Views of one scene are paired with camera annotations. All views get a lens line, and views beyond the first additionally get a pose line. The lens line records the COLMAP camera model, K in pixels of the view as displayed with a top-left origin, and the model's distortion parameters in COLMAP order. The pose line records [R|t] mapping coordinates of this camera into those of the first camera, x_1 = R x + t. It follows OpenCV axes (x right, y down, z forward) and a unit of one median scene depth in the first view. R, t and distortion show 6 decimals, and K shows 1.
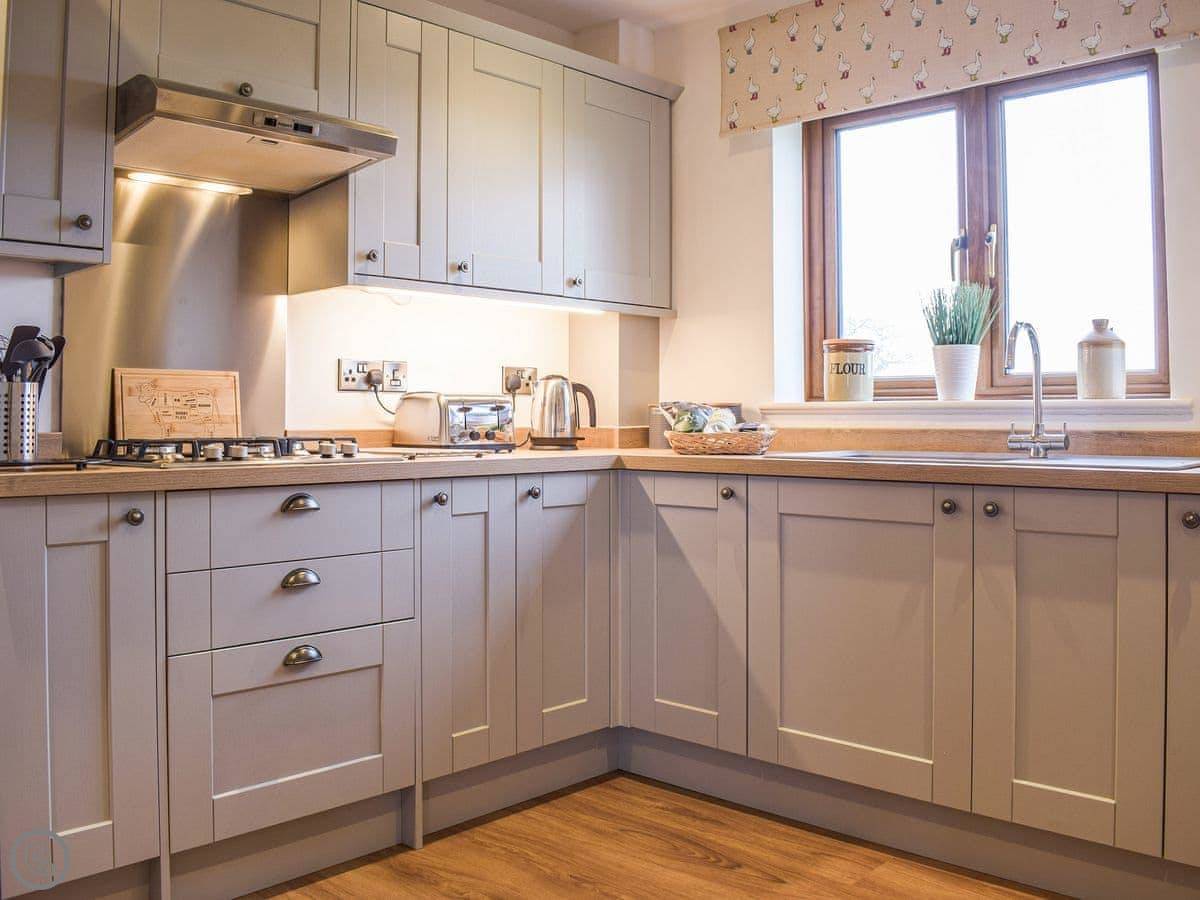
lens RADIAL K [[1055.7, 0, 600.0], [0, 1055.7, 450.0], [0, 0, 1]] dist [-0.072967, 0.007010]
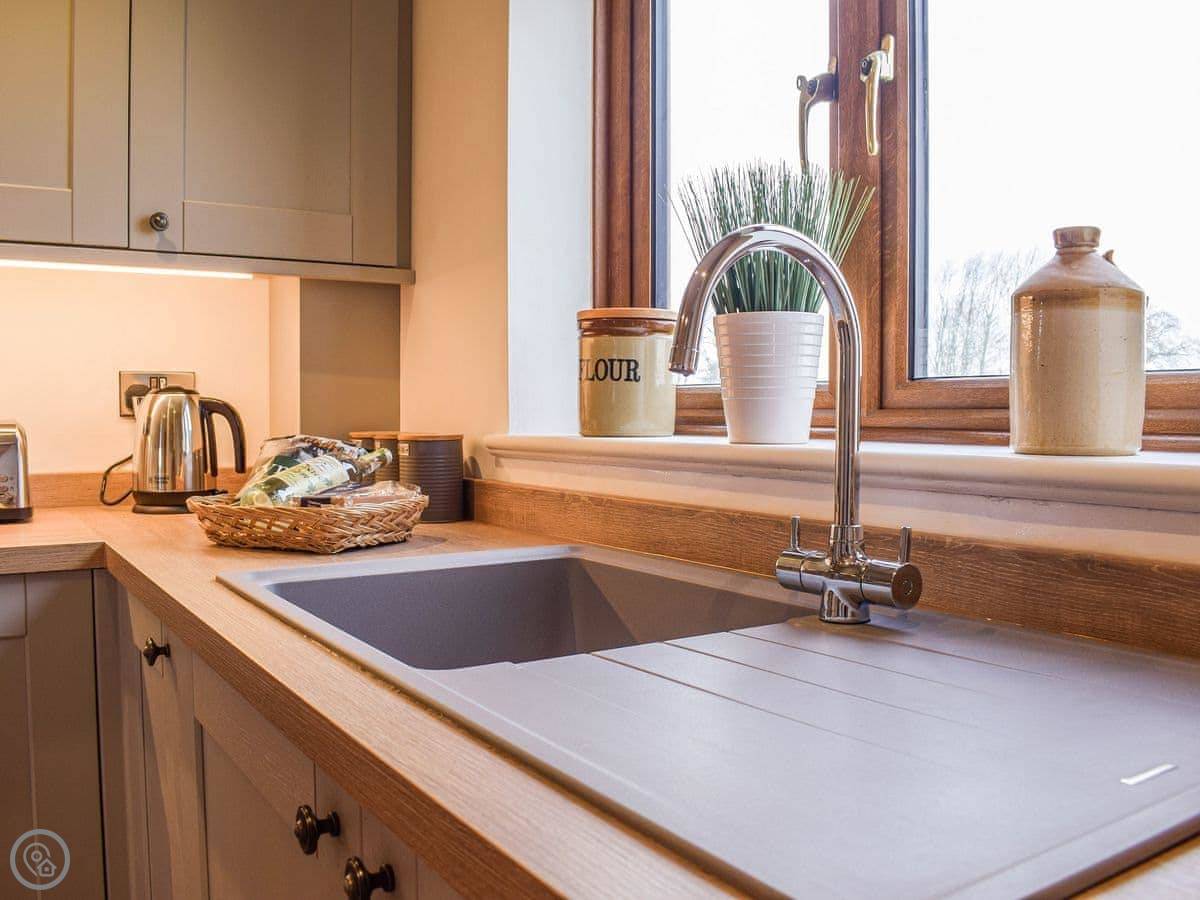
lens RADIAL K [[1055.7, 0, 600.0], [0, 1055.7, 450.0], [0, 0, 1]] dist [-0.072967, 0.007010]
pose [[0.967394, 0.007789, -0.253158, 0.357371], [-0.005968, 0.999951, 0.007961, -0.043795], [0.253207, -0.006191, 0.967392, 0.525190]]
